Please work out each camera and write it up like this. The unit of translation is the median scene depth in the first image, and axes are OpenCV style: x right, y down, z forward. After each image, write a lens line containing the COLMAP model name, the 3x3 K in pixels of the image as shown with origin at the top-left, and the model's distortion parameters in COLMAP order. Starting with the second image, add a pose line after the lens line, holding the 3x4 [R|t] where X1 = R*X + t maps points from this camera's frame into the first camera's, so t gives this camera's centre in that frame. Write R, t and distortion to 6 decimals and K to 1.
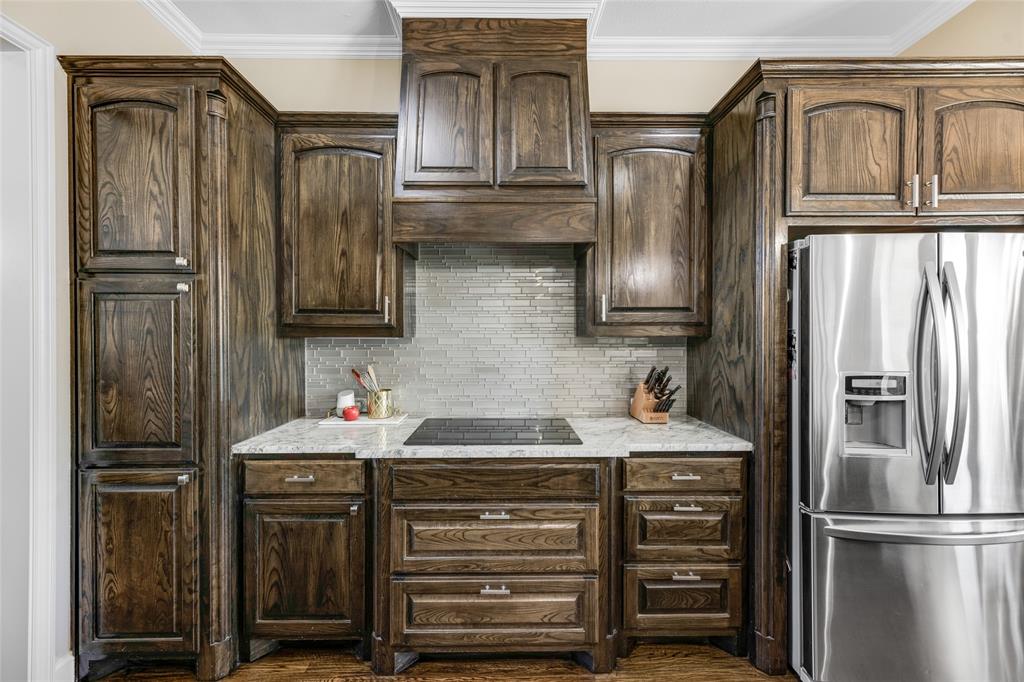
lens RADIAL K [[407.8, 0, 506.5], [0, 407.8, 337.0], [0, 0, 1]] dist [0.002016, 0.000161]
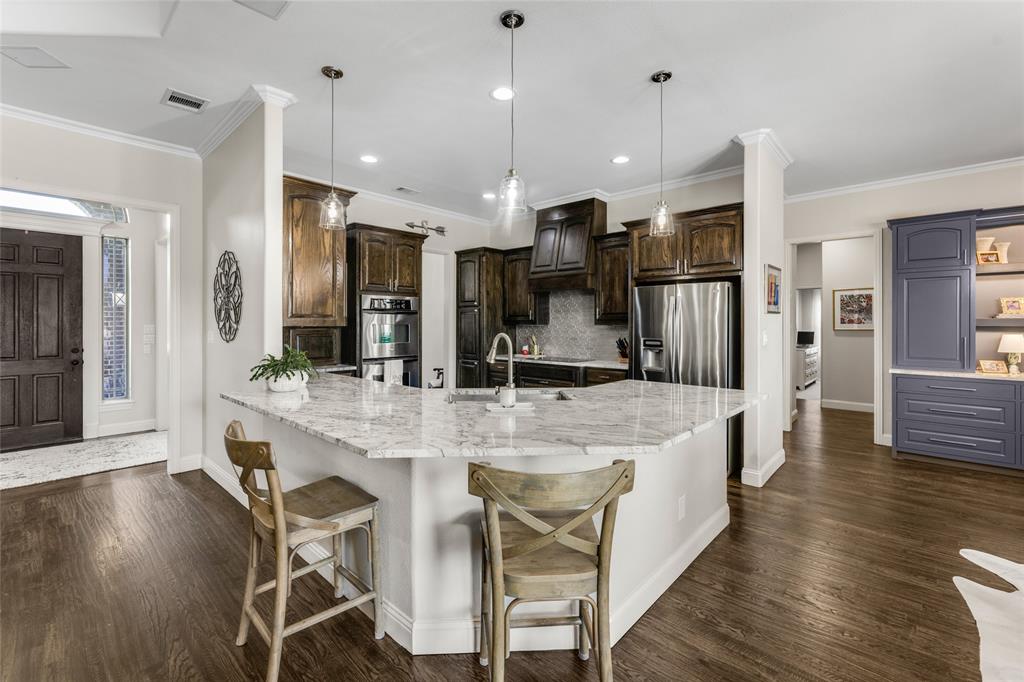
lens RADIAL K [[433.7, 0, 506.3], [0, 433.7, 329.0], [0, 0, 1]] dist [0.001260, 0.000321]
pose [[0.730027, 0.011099, -0.683328, 1.690834], [-0.011172, 0.999928, 0.004306, 0.019107], [0.683327, 0.004491, 0.730099, -1.352859]]
